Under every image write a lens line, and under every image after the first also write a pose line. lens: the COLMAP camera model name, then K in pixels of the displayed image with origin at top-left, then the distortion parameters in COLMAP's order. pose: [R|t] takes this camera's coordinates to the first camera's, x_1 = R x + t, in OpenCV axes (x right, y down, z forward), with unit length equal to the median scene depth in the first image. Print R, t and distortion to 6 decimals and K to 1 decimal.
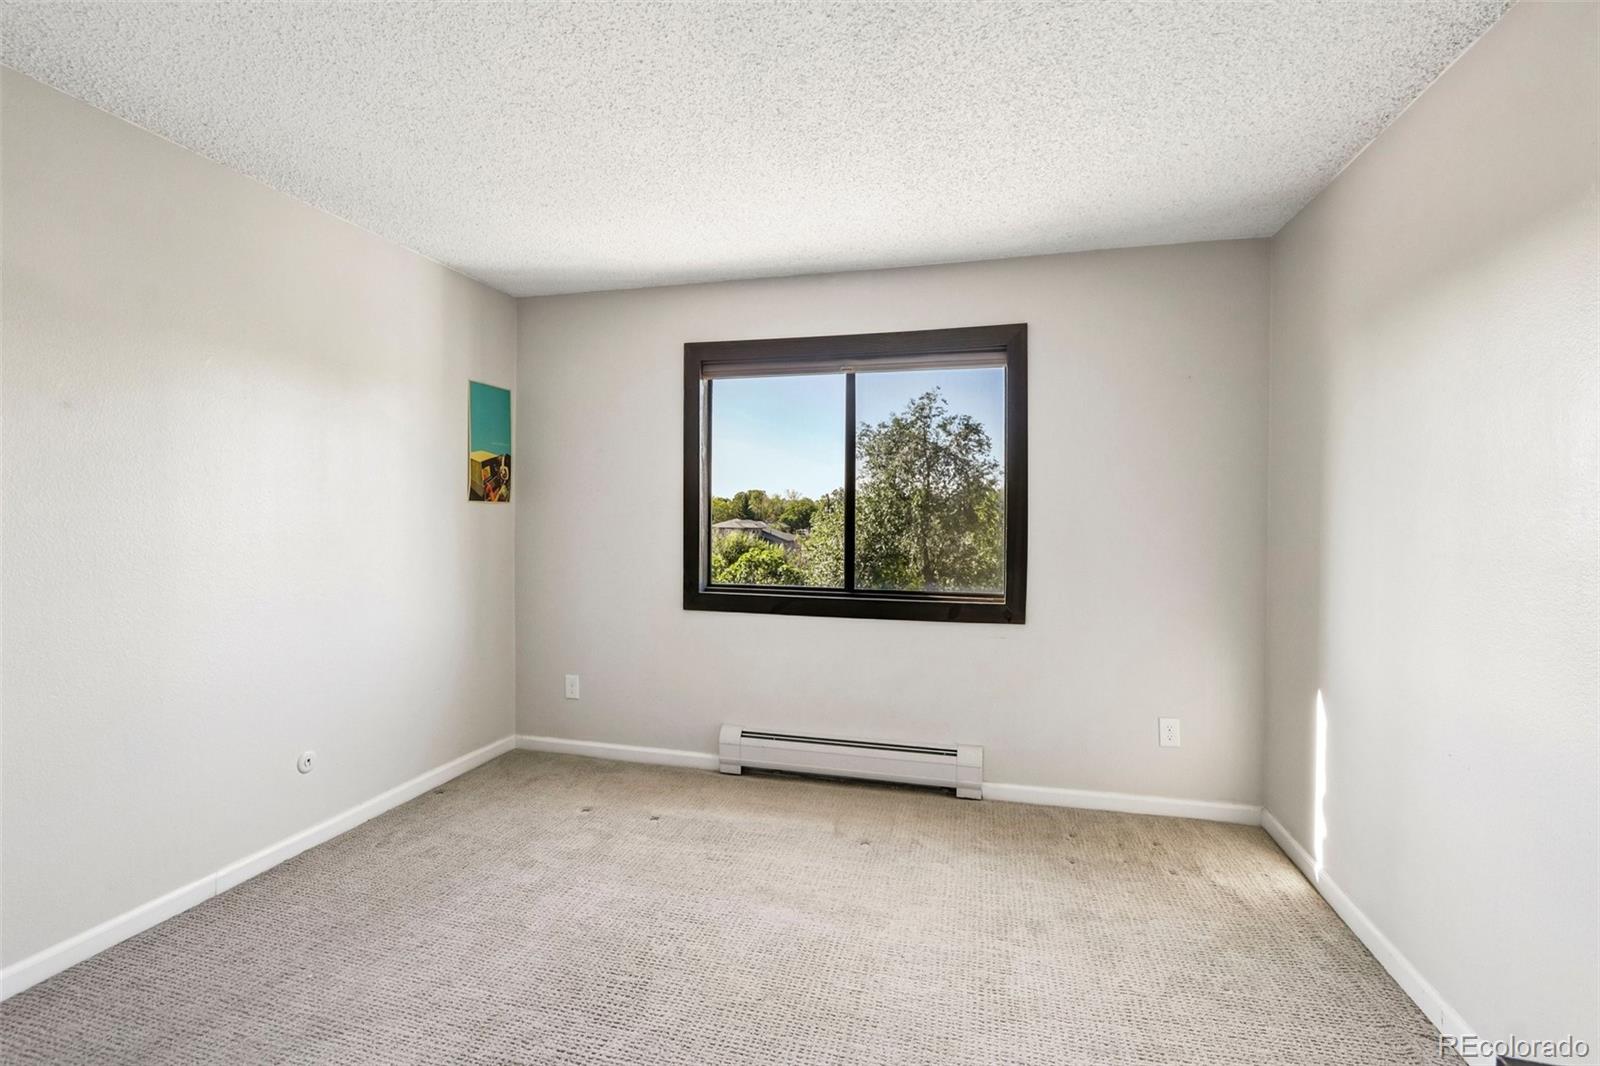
lens RADIAL K [[739.1, 0, 797.1], [0, 739.1, 520.7], [0, 0, 1]] dist [-0.013217, 0.000356]
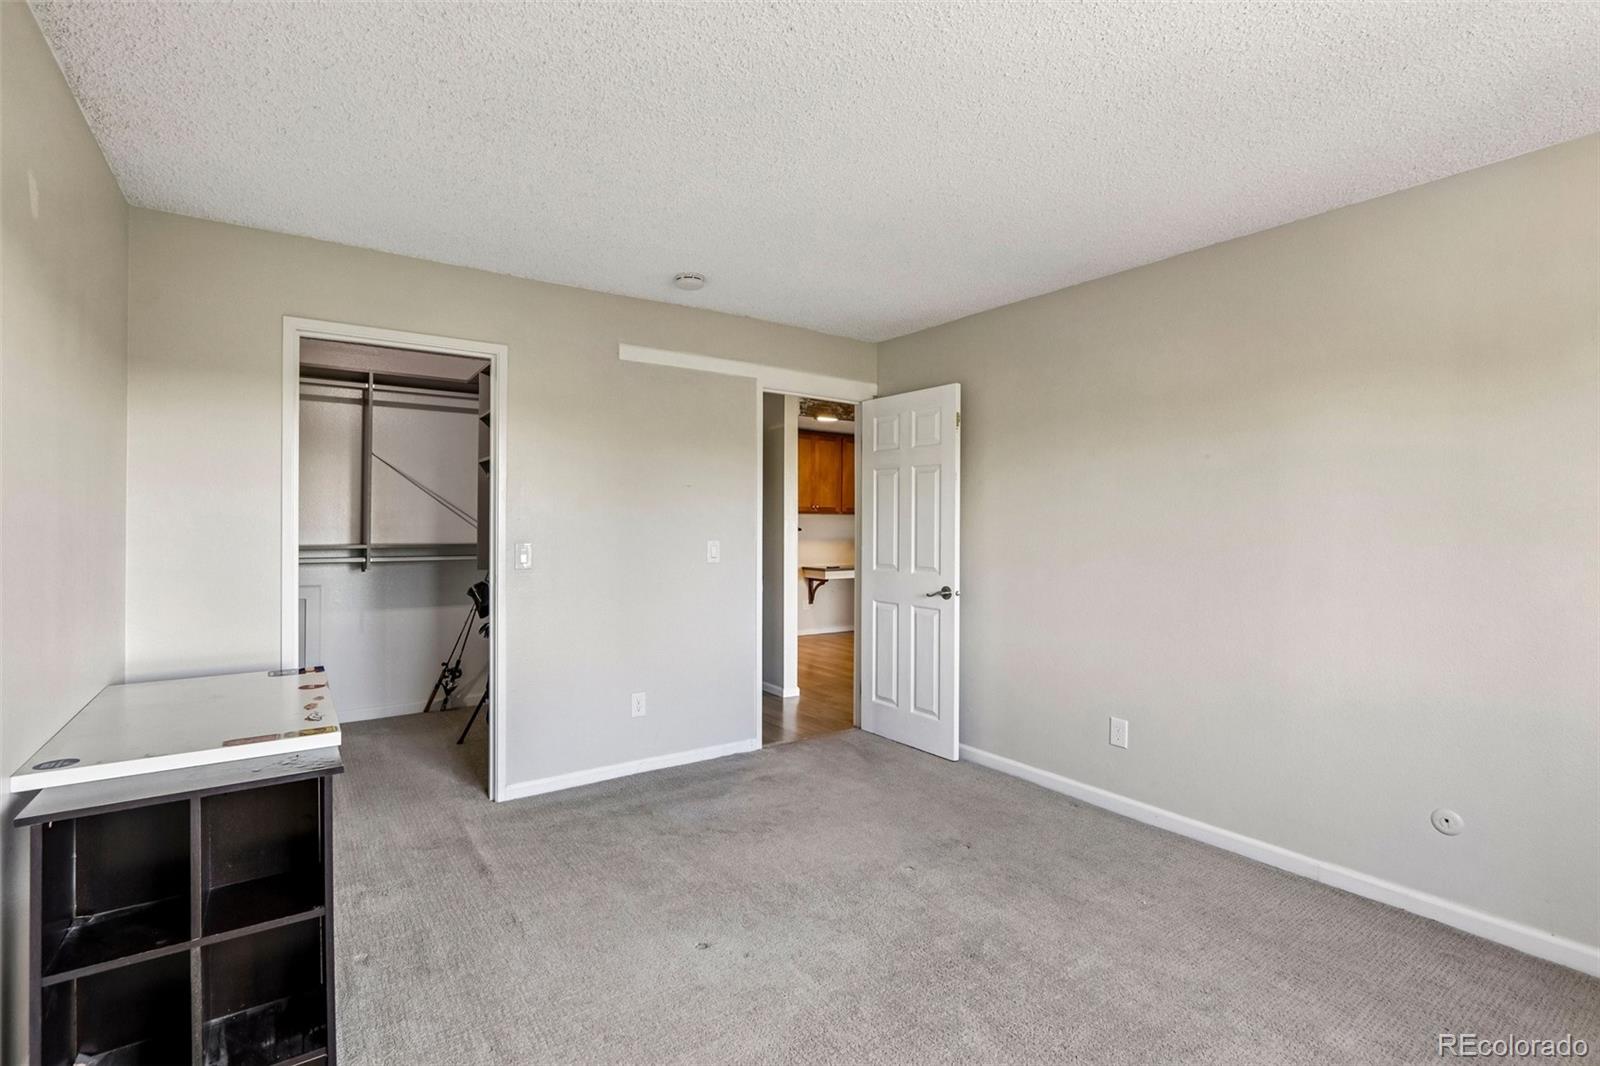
lens RADIAL K [[739.1, 0, 797.1], [0, 739.1, 520.7], [0, 0, 1]] dist [-0.013217, 0.000356]
pose [[-0.620167, -0.020159, -0.784211, 0.454939], [-0.019181, 0.999761, -0.010531, -0.007597], [0.784235, 0.008511, -0.620405, 0.830742]]
